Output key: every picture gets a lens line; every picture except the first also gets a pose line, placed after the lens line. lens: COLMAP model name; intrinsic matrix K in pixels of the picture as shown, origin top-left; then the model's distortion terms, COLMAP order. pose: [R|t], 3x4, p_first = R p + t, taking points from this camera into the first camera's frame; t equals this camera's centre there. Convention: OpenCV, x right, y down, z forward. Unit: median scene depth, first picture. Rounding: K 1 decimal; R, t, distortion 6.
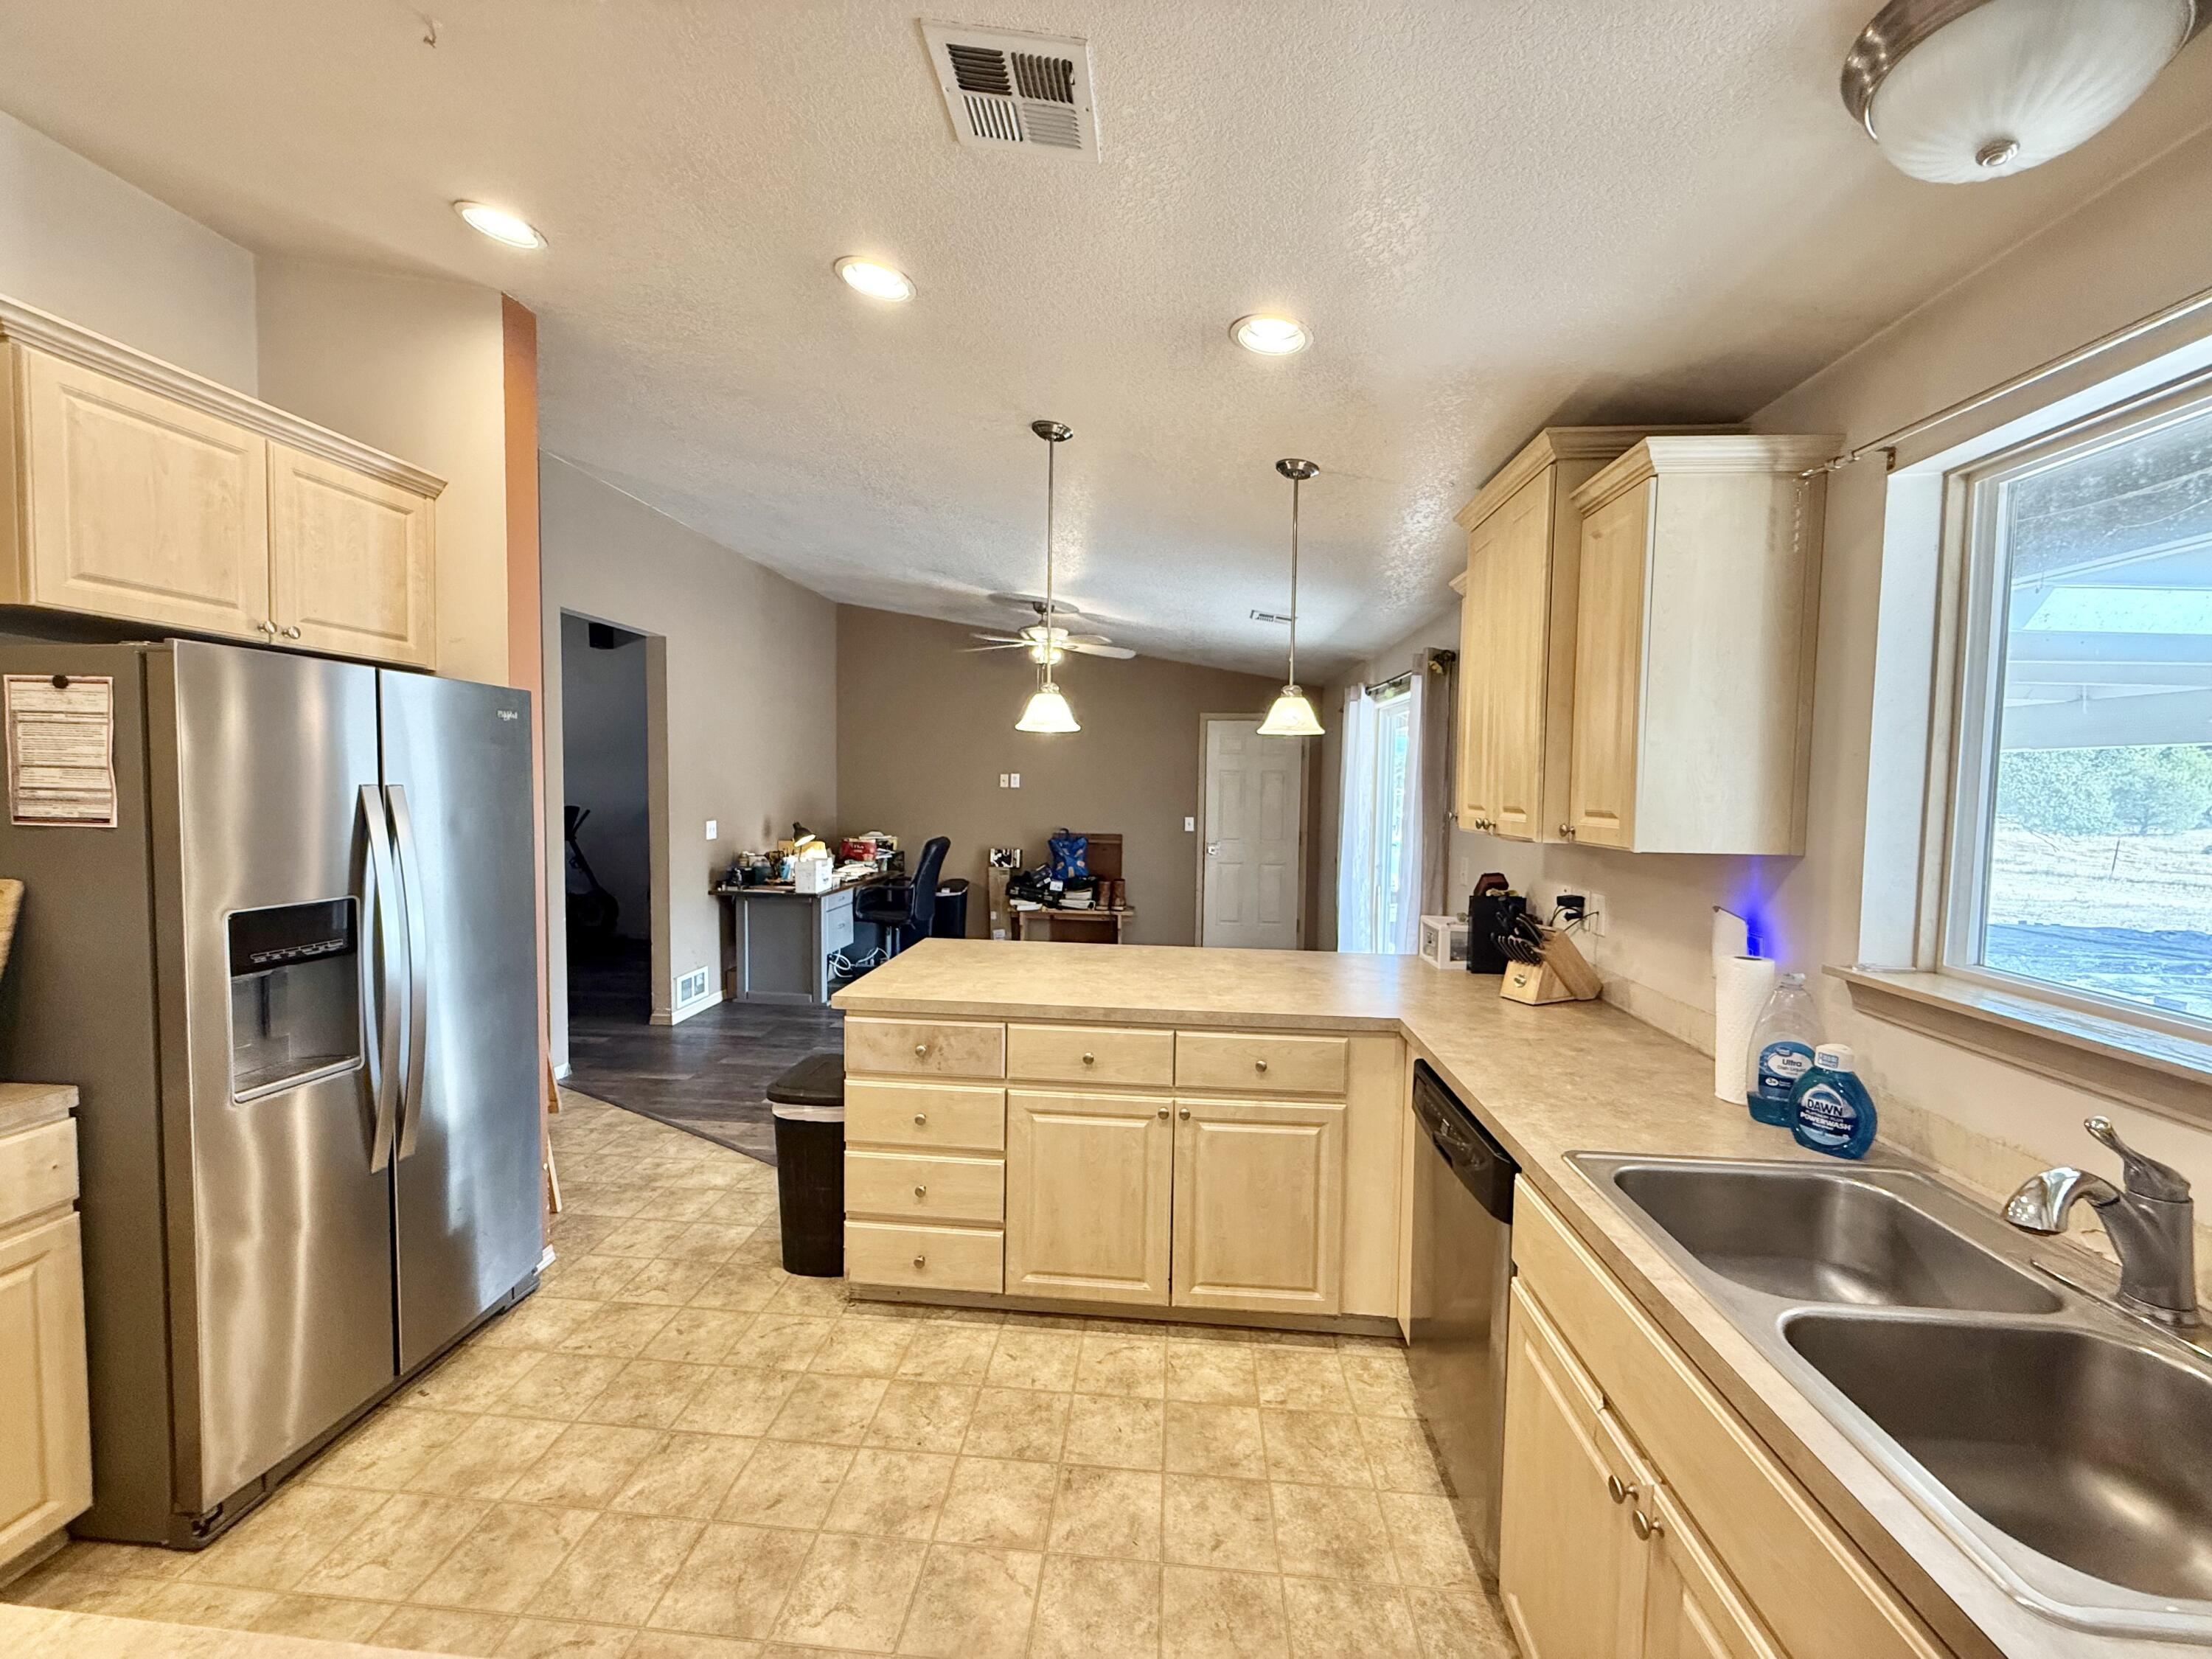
lens RADIAL K [[888.4, 0, 1097.4], [0, 888.4, 824.6], [0, 0, 1]] dist [0.010050, 0.000223]
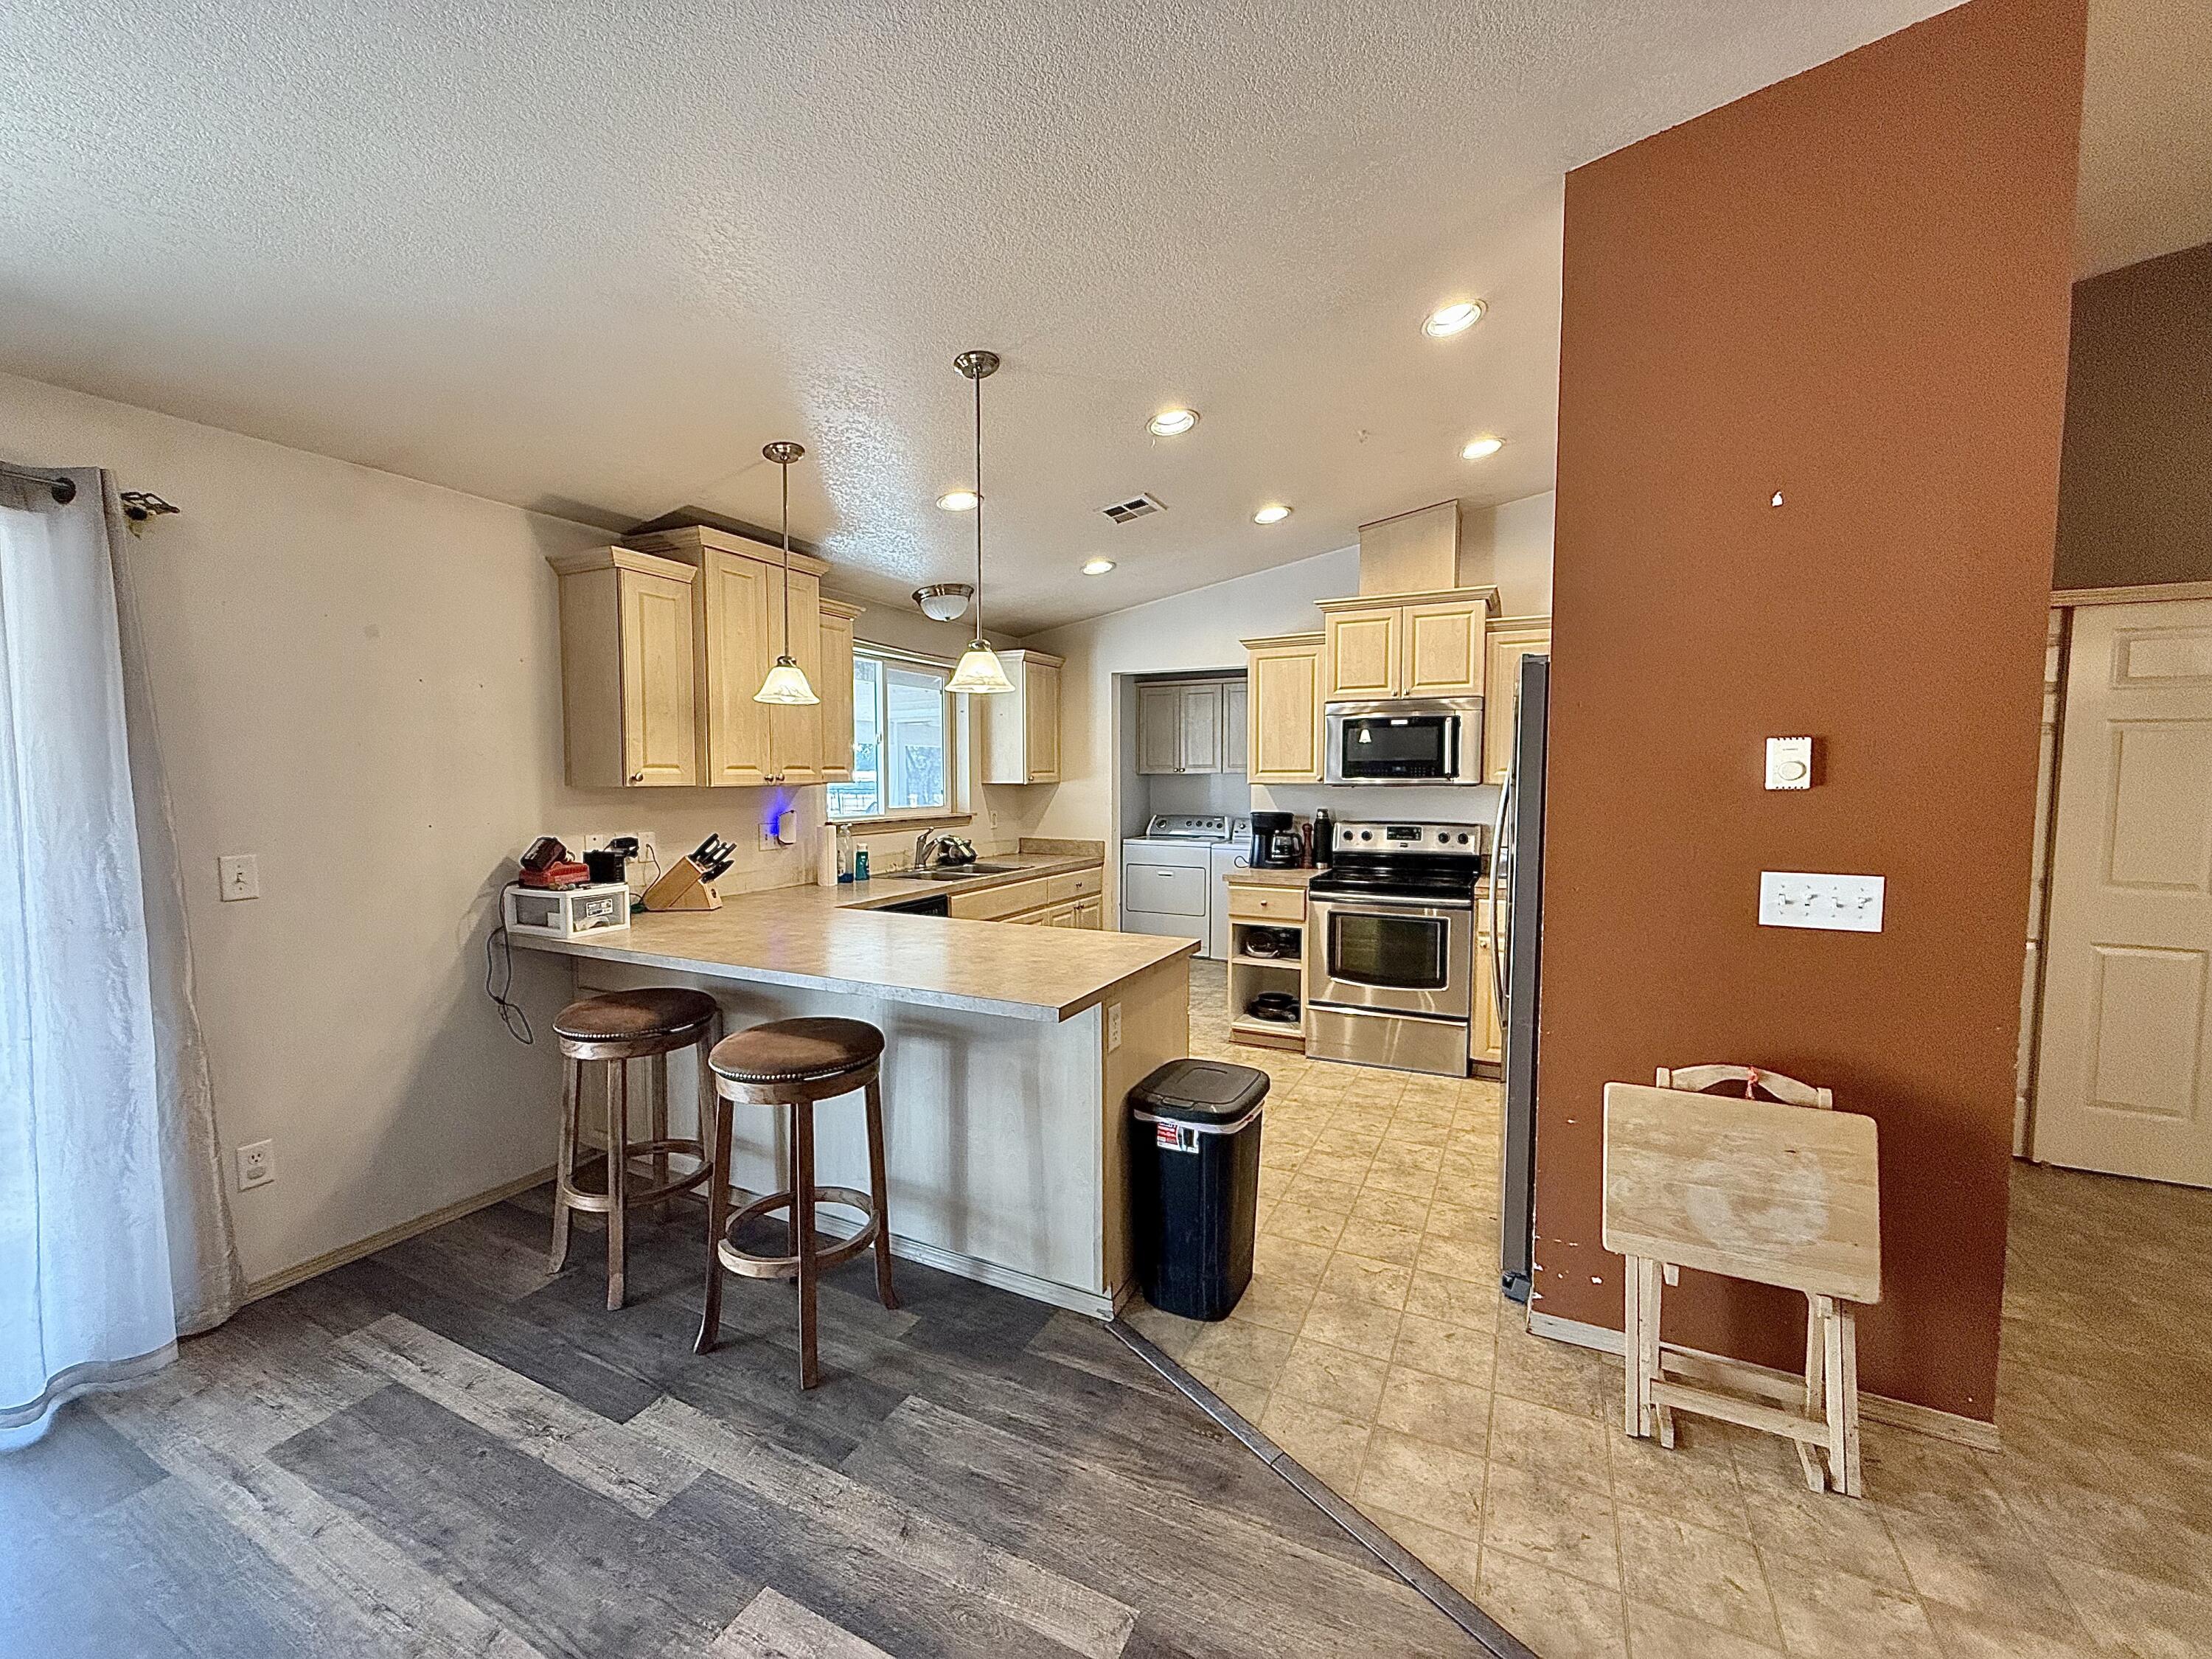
lens RADIAL K [[888.4, 0, 1097.4], [0, 888.4, 824.6], [0, 0, 1]] dist [0.010050, 0.000223]
pose [[-0.932334, -0.036637, 0.359737, -0.193755], [0.005682, 0.993247, 0.115882, -0.029548], [-0.361553, 0.110084, -0.925830, 0.698182]]
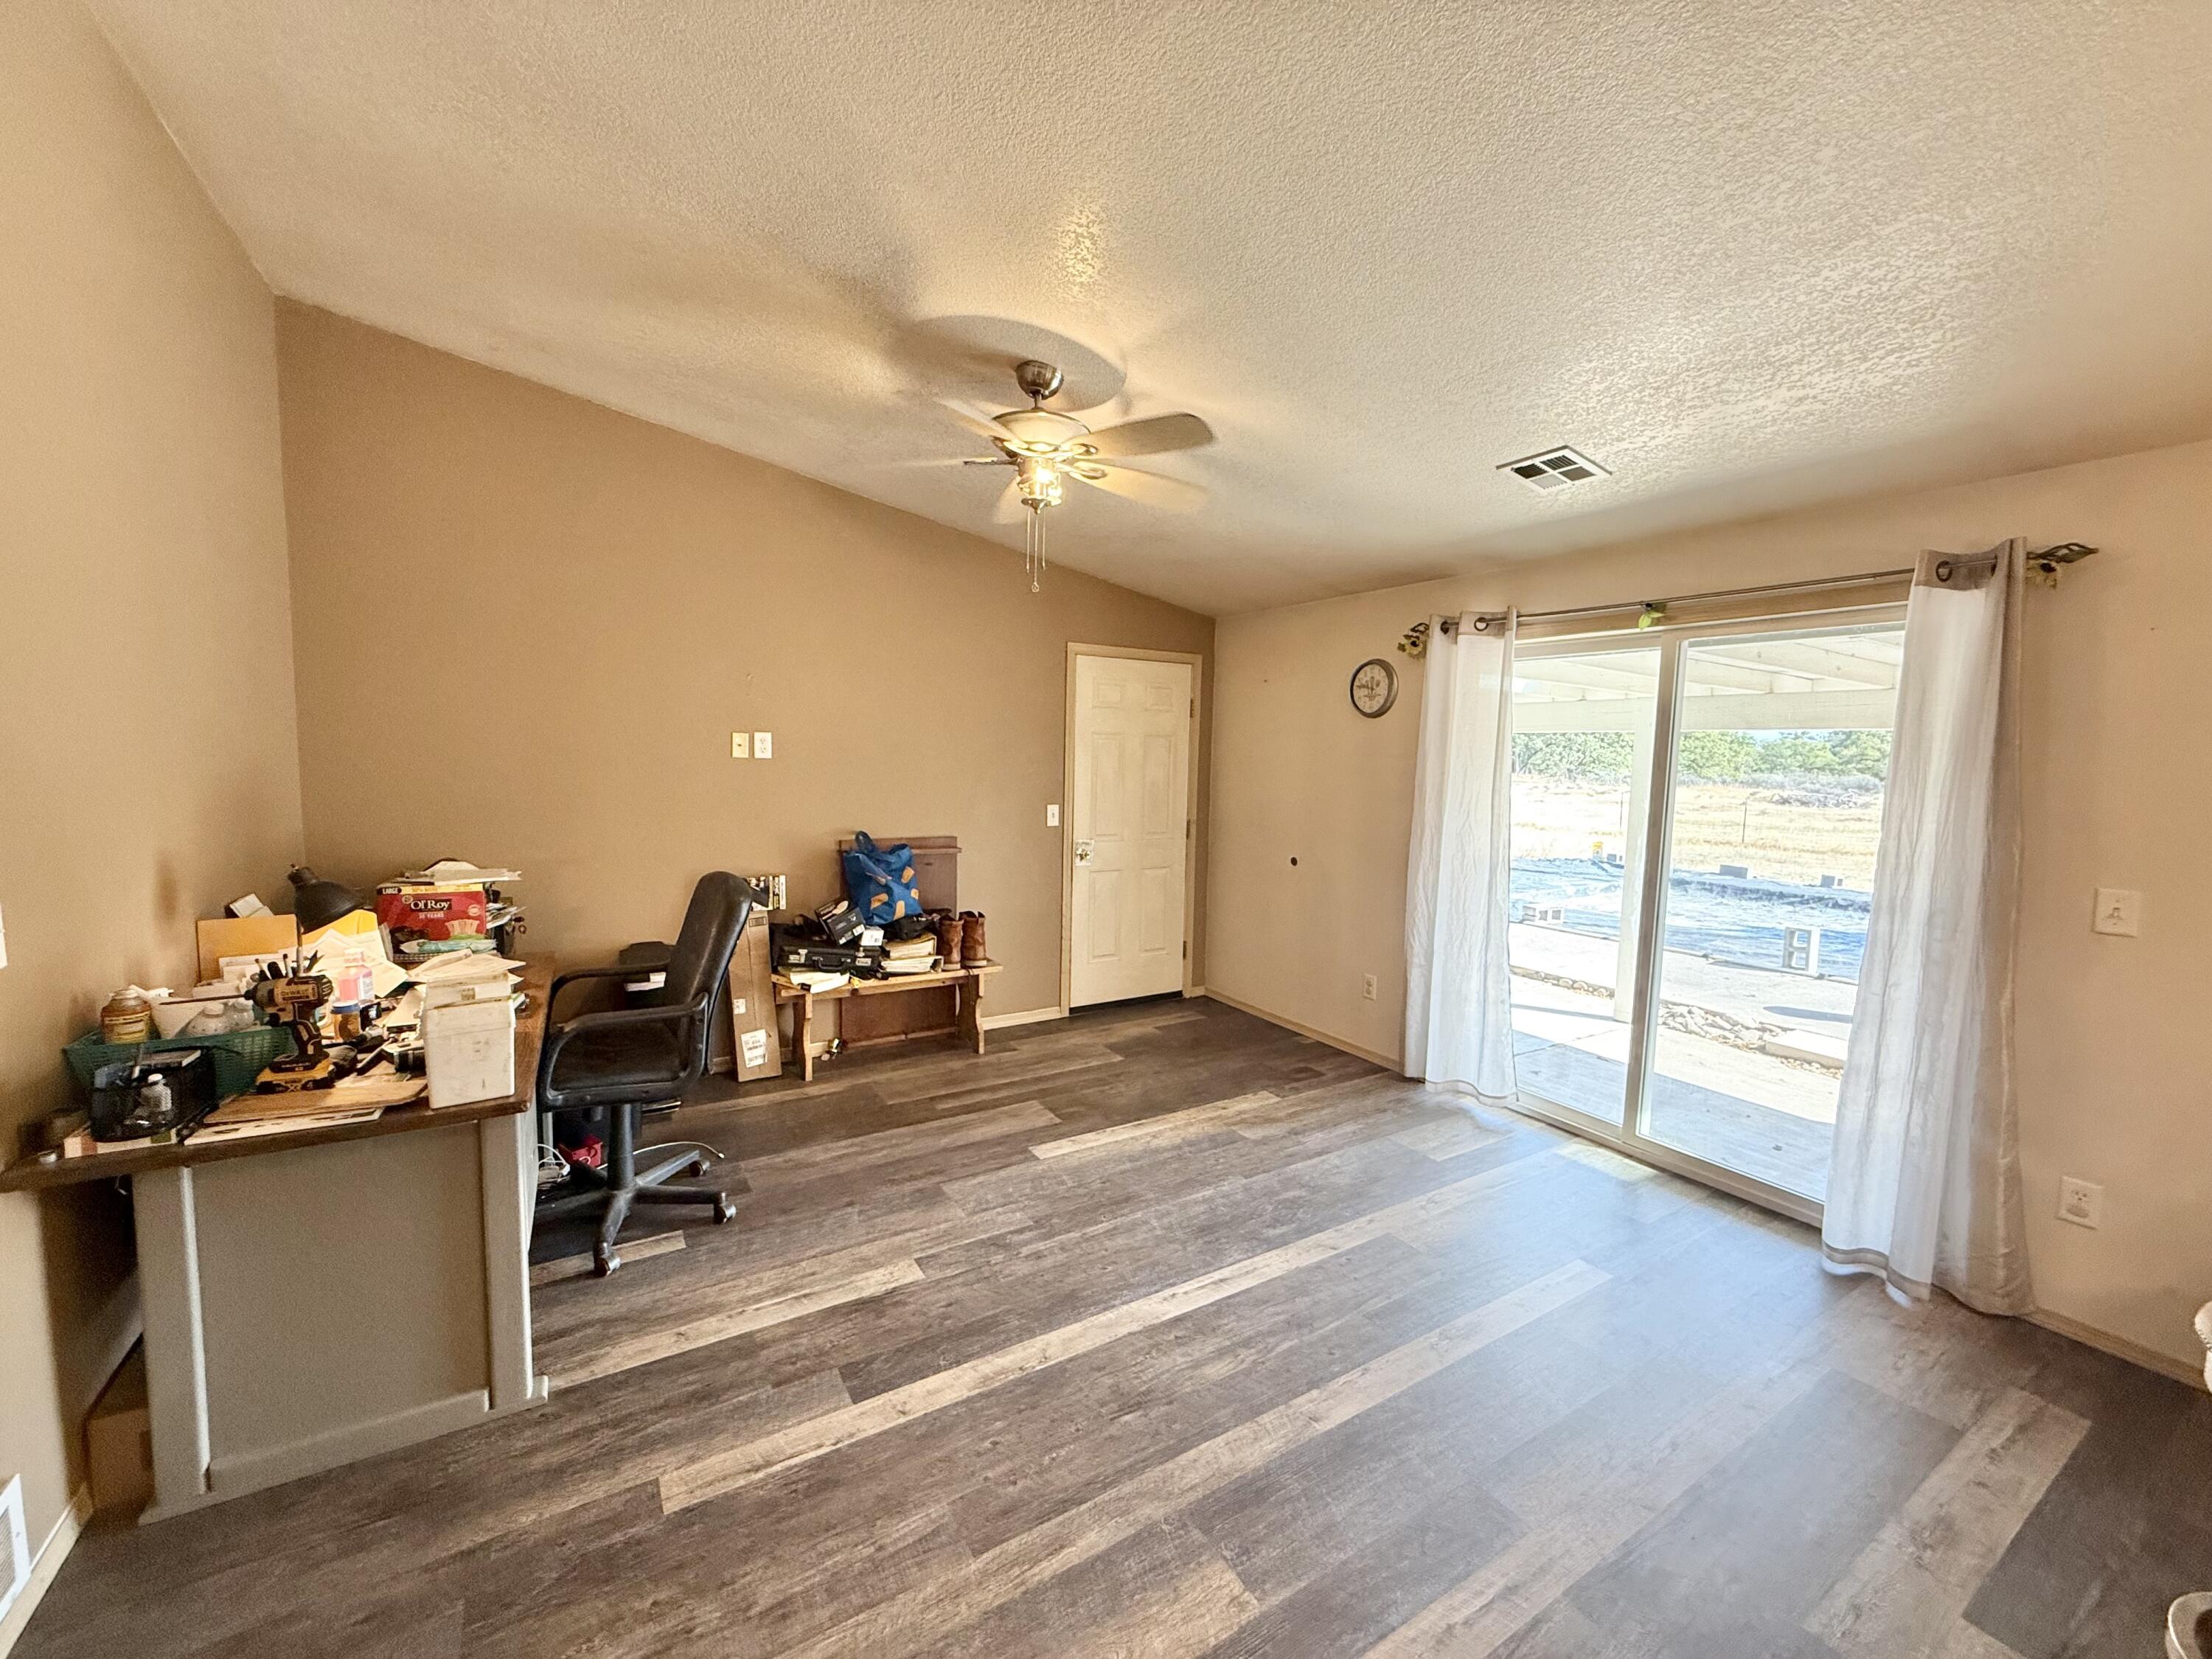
lens RADIAL K [[888.4, 0, 1097.4], [0, 888.4, 824.6], [0, 0, 1]] dist [0.010050, 0.000223]
pose [[0.800654, -0.045833, 0.597372, -0.262368], [0.017213, 0.998418, 0.053533, -0.028519], [-0.598880, -0.032578, 0.800176, 0.476607]]
